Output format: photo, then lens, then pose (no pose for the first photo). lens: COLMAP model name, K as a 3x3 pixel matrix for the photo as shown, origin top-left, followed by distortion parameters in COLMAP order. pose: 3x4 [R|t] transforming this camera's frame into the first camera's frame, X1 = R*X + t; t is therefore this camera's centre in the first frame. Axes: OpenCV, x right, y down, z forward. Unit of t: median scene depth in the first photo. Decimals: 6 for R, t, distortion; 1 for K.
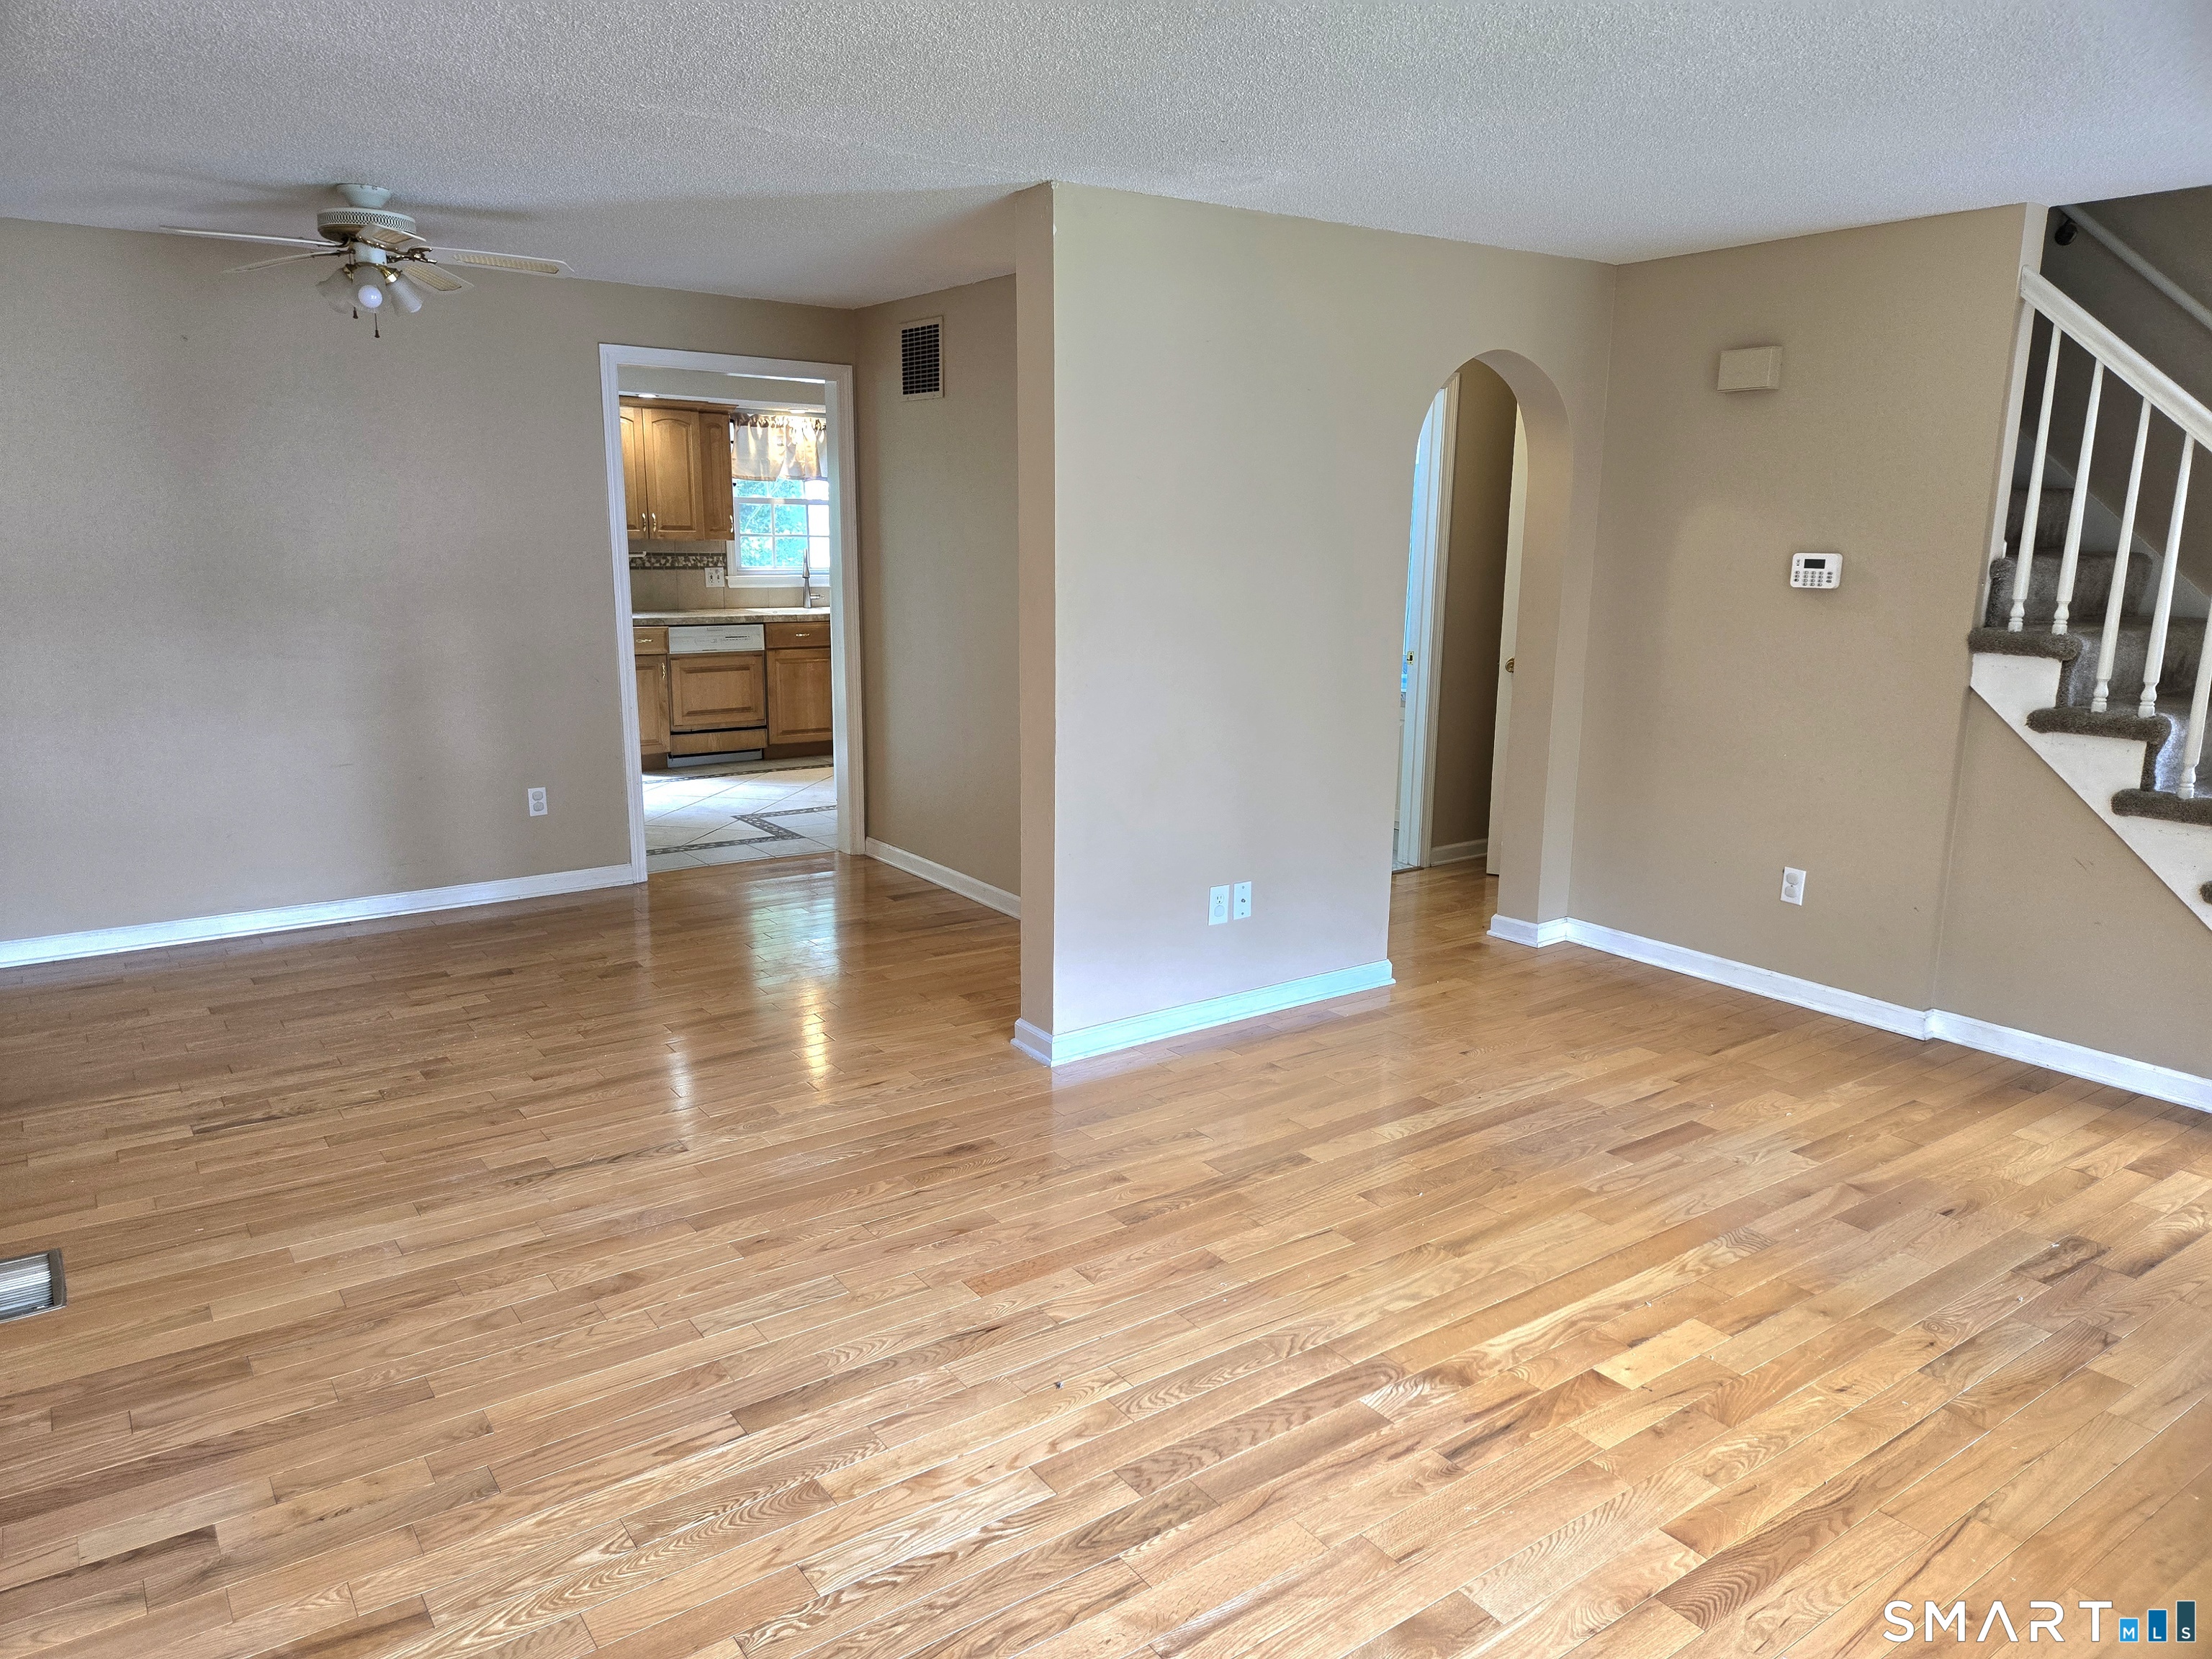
lens RADIAL K [[1473.5, 0, 1092.4], [0, 1473.5, 823.4], [0, 0, 1]] dist [0.091338, -0.084081]
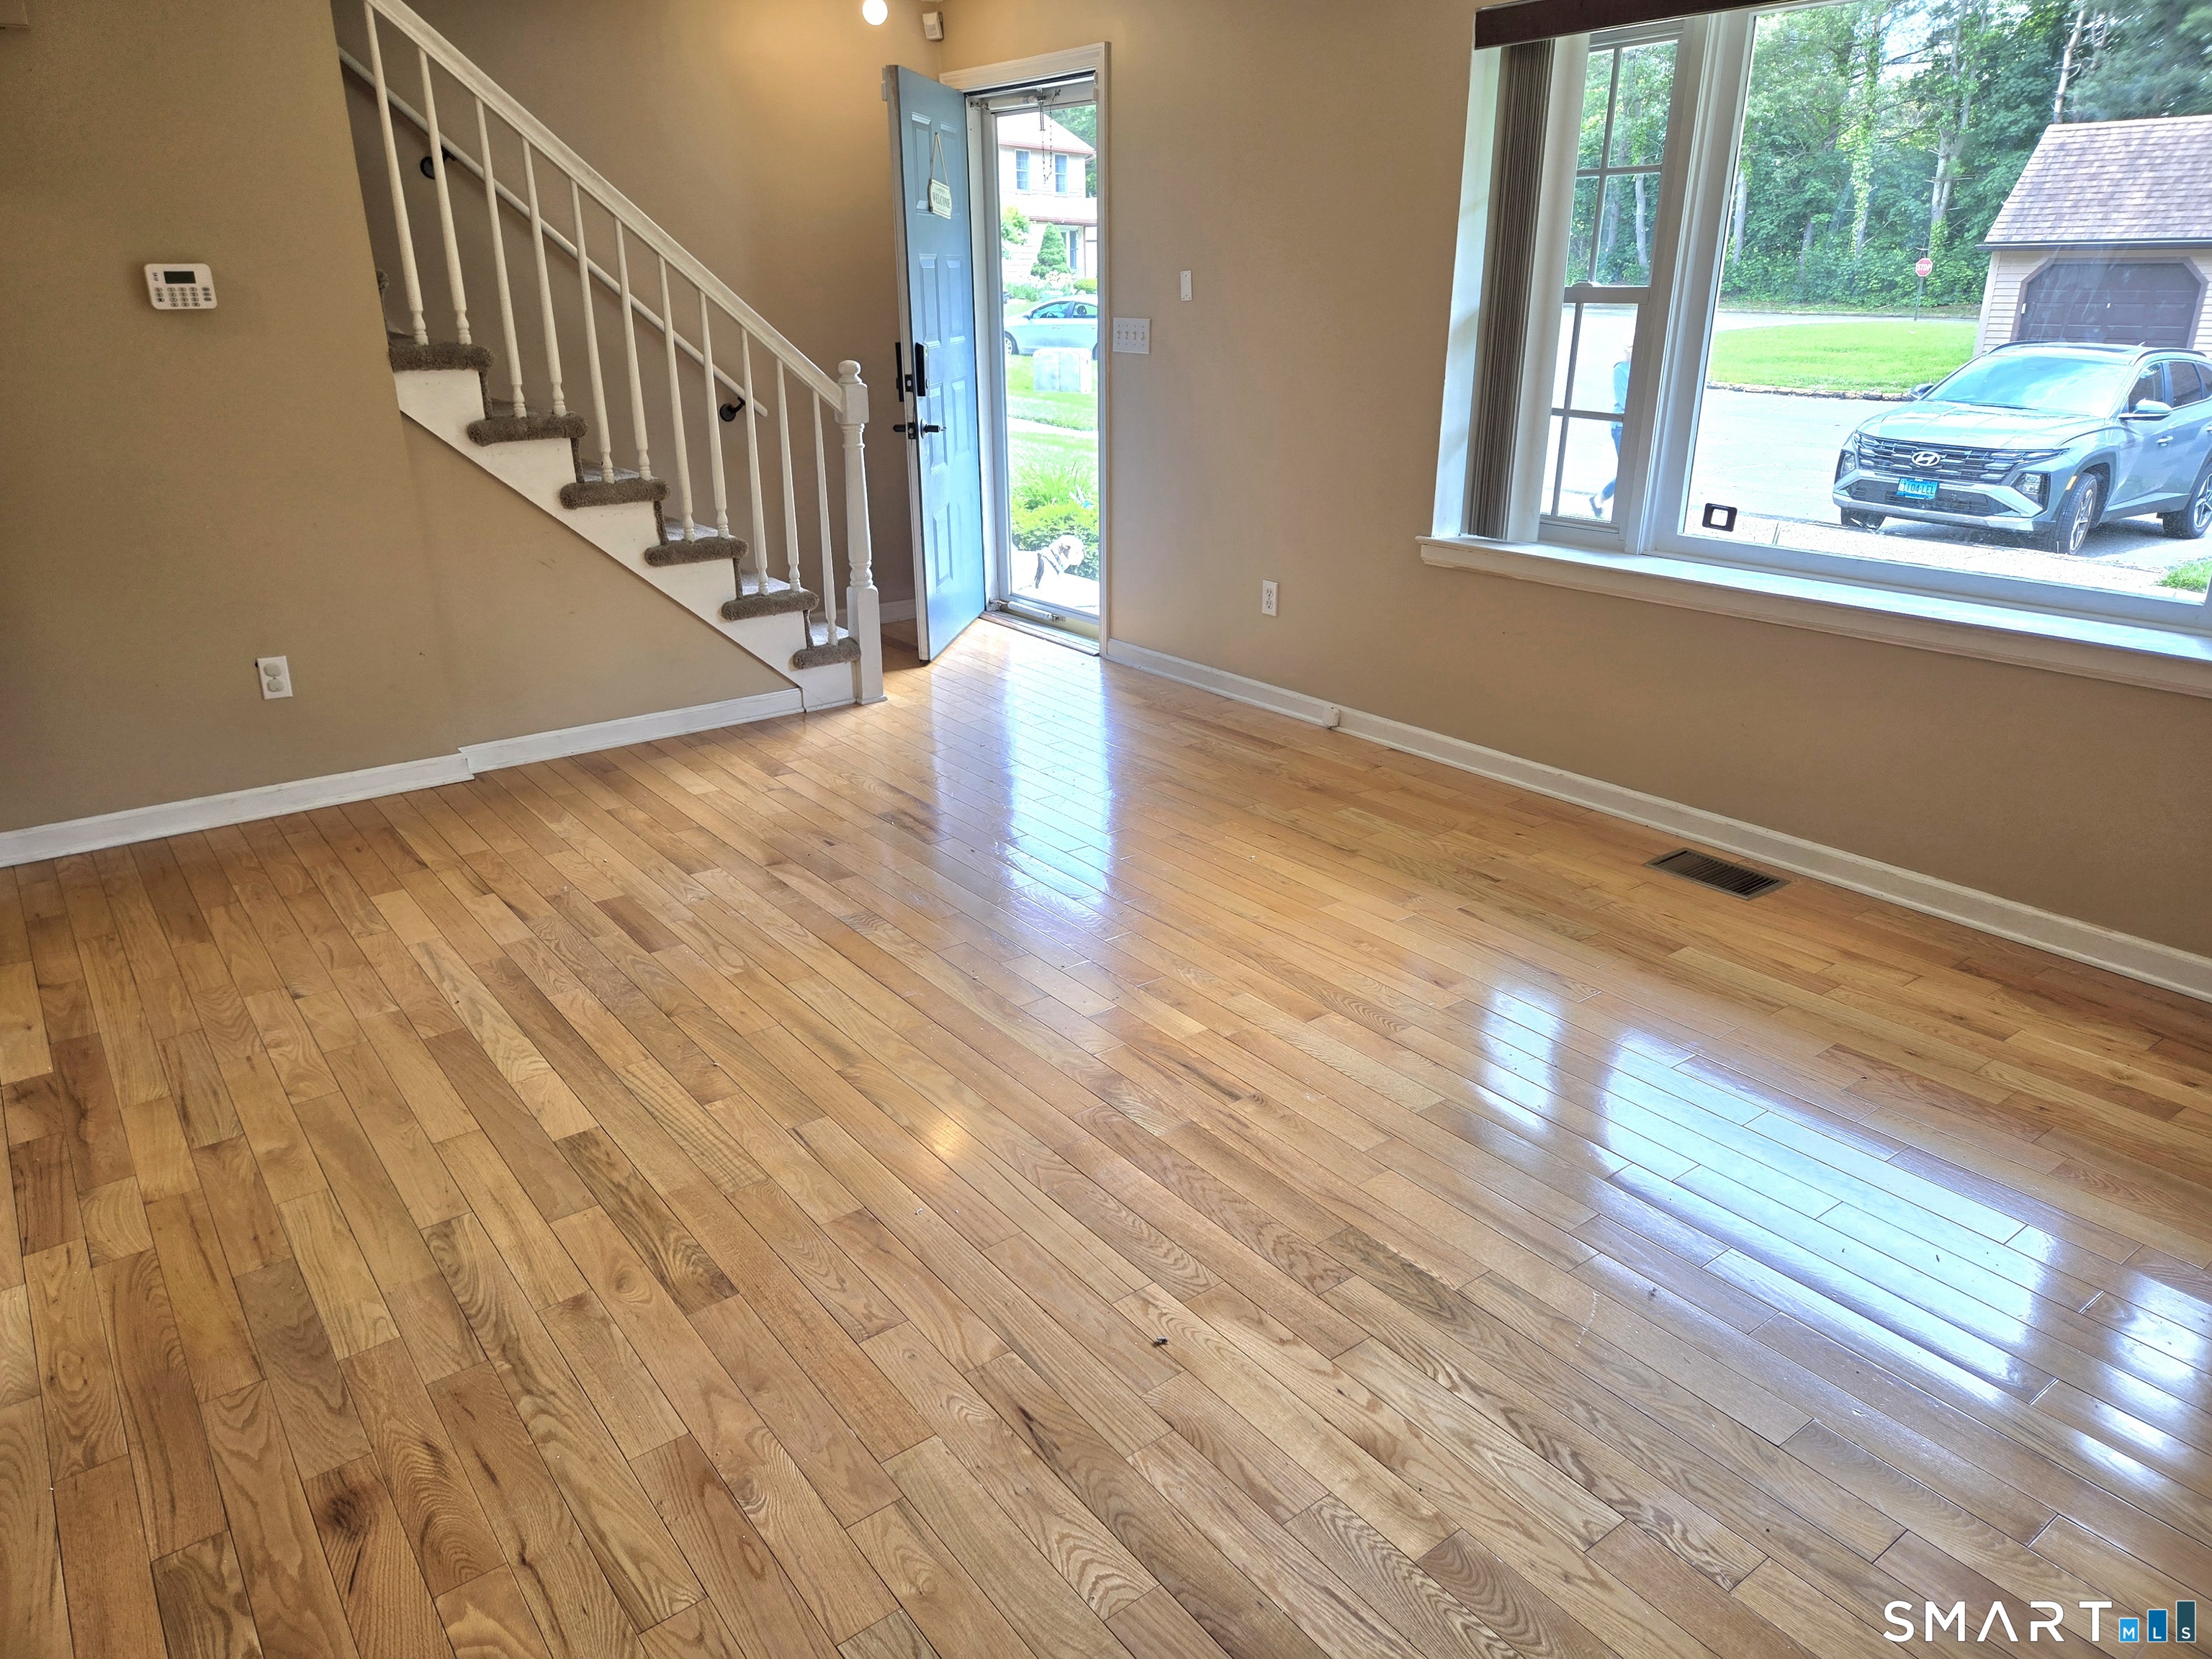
lens RADIAL K [[1473.5, 0, 1092.4], [0, 1473.5, 823.4], [0, 0, 1]] dist [0.091338, -0.084081]
pose [[-0.015947, -0.359709, 0.932928, -0.480237], [0.211177, 0.910788, 0.354782, -0.115709], [-0.977318, 0.202671, 0.061438, 0.681176]]
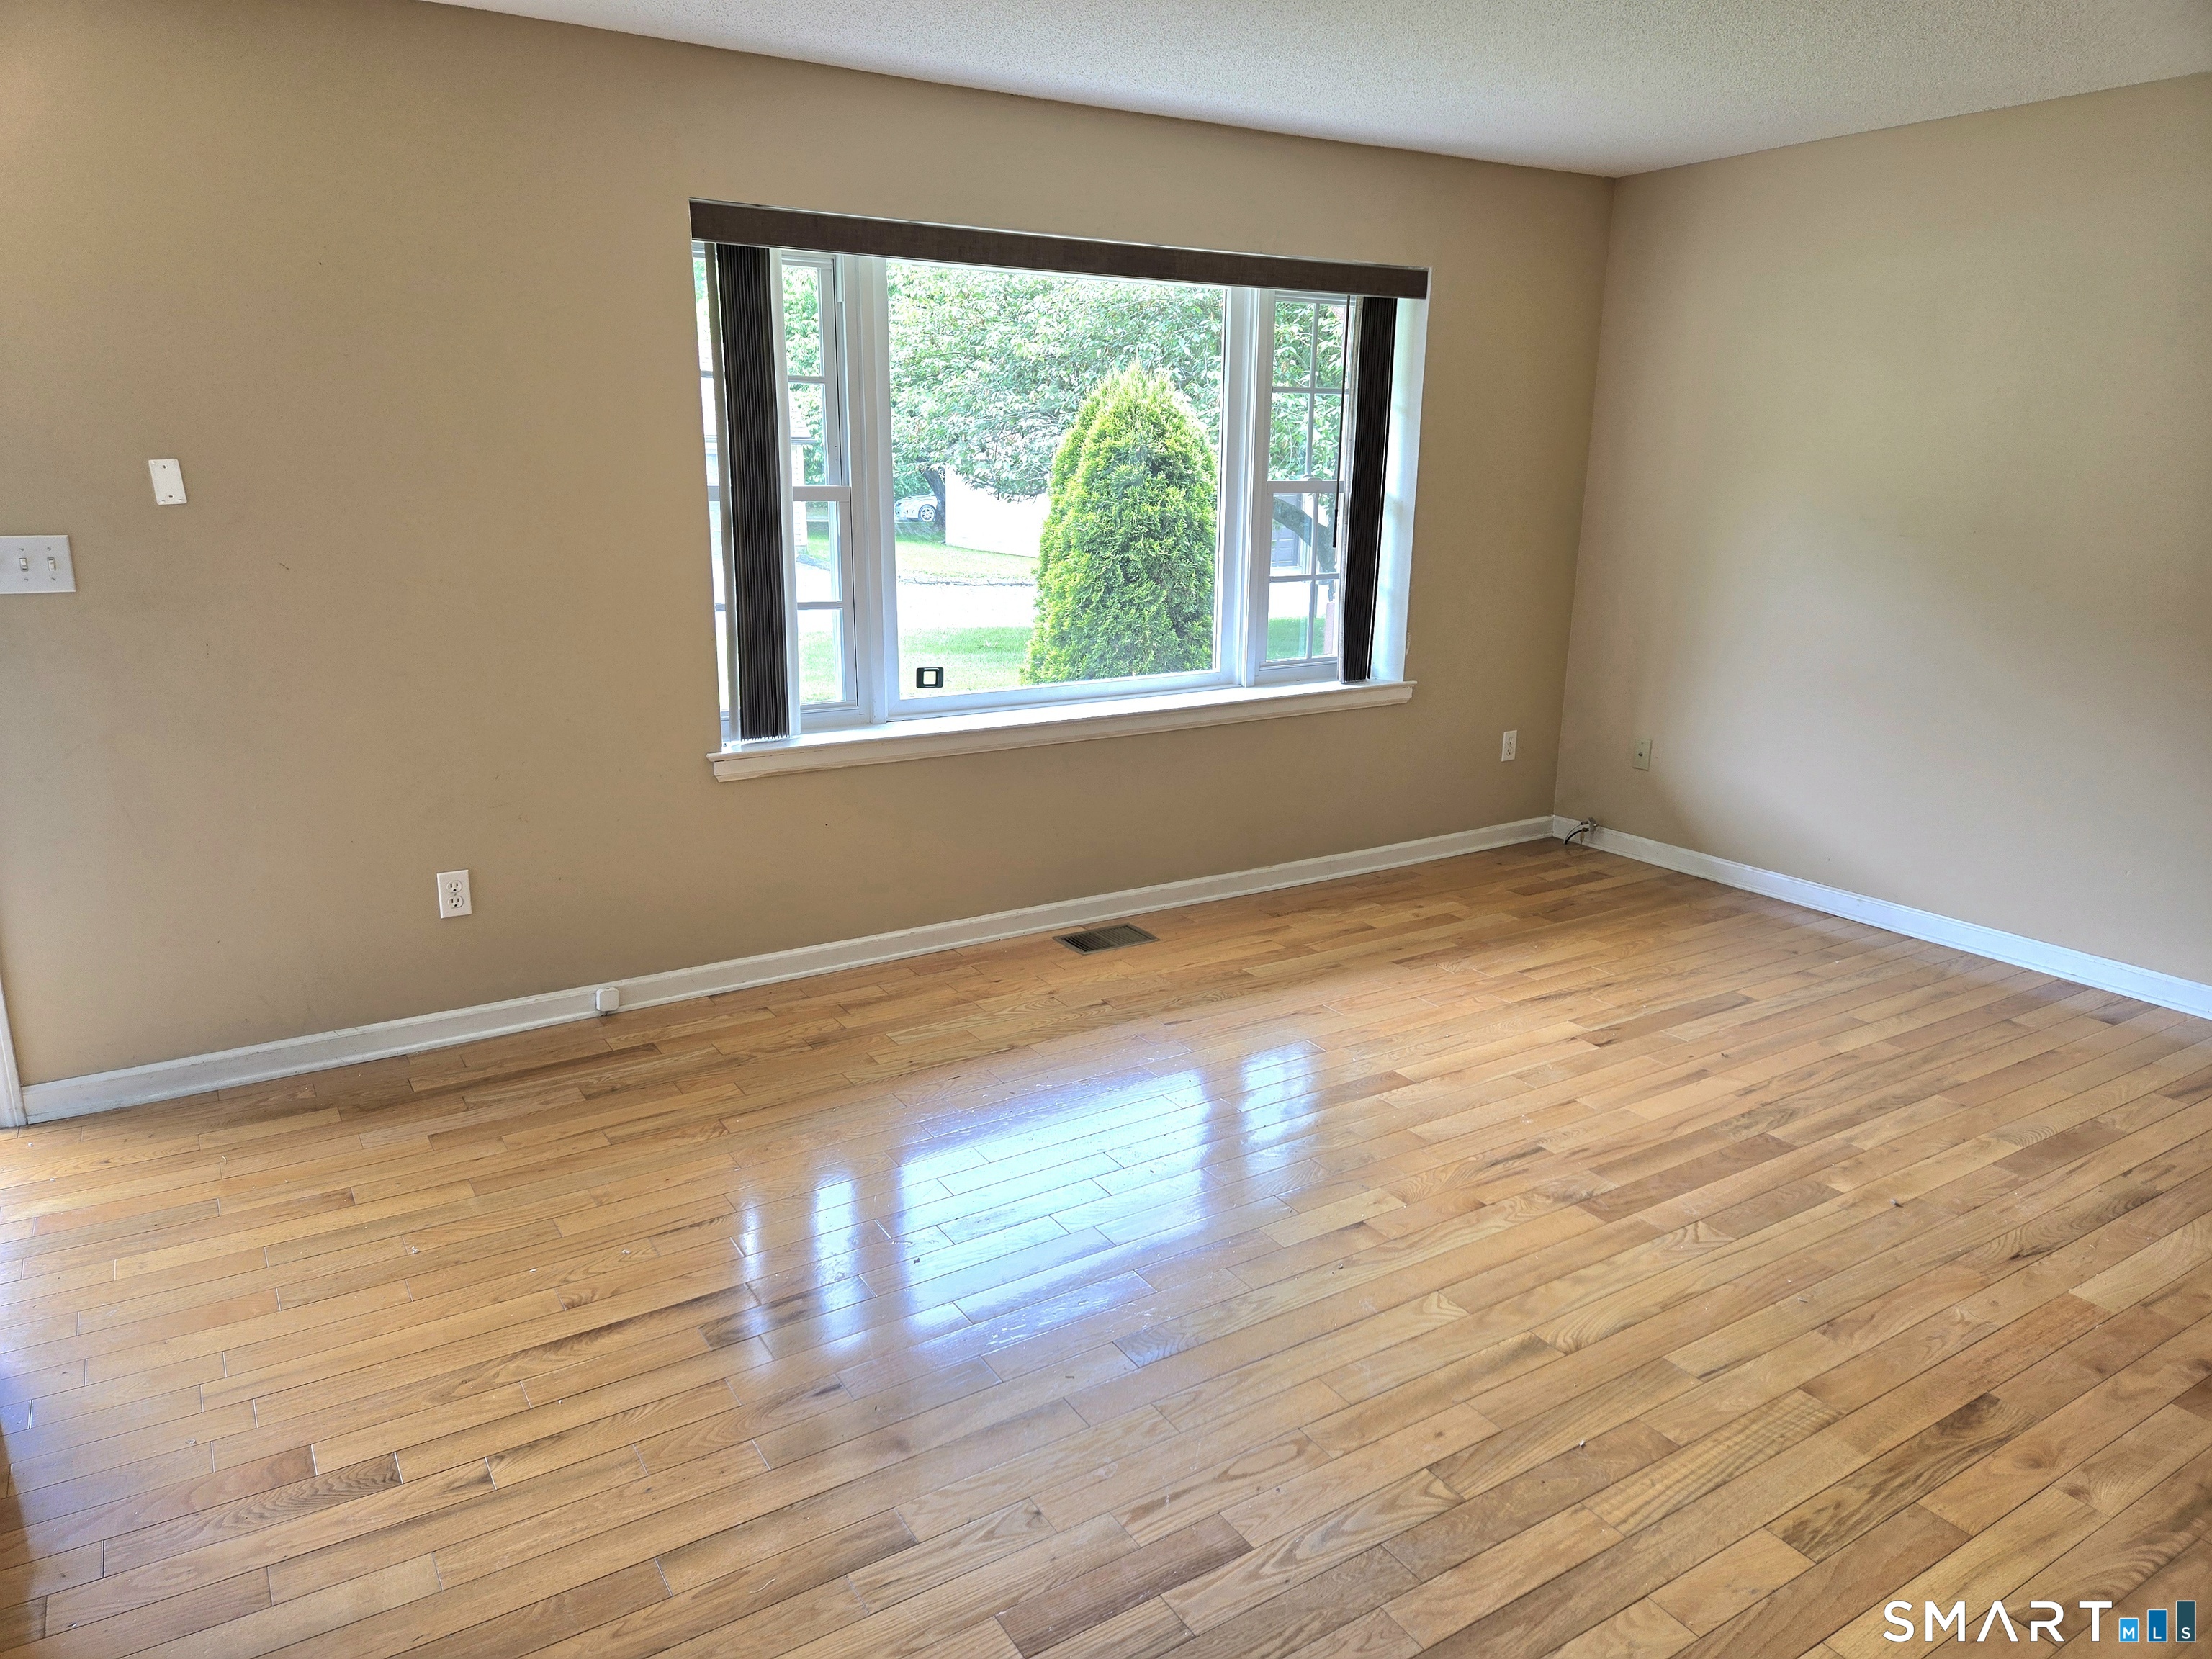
lens RADIAL K [[1473.5, 0, 1092.4], [0, 1473.5, 823.4], [0, 0, 1]] dist [0.091338, -0.084081]
pose [[-0.997964, -0.039382, 0.050178, 0.393887], [-0.013396, 0.898504, 0.438762, -0.273361], [-0.062365, 0.437196, -0.897201, 1.415182]]
